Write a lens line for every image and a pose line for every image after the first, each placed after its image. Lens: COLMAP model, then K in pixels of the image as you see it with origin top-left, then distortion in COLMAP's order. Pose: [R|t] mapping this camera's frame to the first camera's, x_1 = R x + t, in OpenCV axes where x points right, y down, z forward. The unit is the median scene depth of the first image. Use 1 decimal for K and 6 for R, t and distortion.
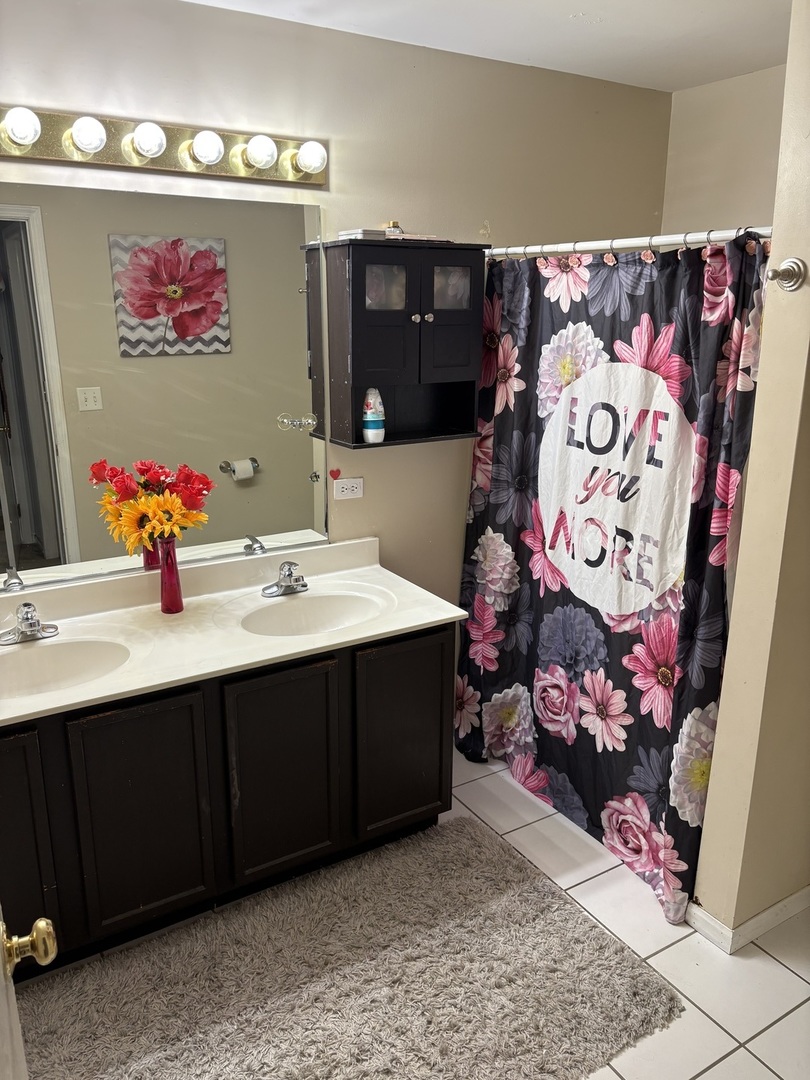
lens RADIAL K [[831.6, 0, 404.4], [0, 831.6, 544.4], [0, 0, 1]] dist [0.042856, -0.034024]
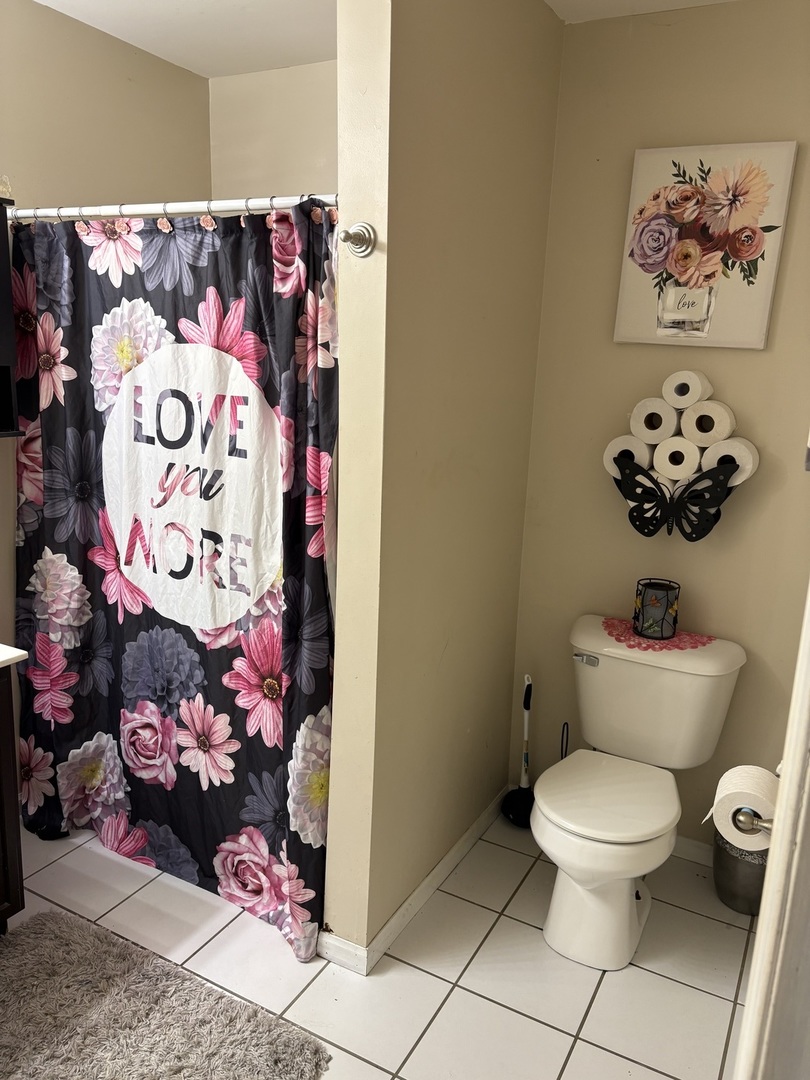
lens RADIAL K [[831.6, 0, 404.3], [0, 831.6, 540.1], [0, 0, 1]] dist [0.042856, -0.034024]
pose [[0.871189, -0.079048, 0.484542, 0.012074], [0.103157, 0.994393, -0.023247, 0.033080], [-0.479987, 0.070236, 0.874459, 0.127345]]
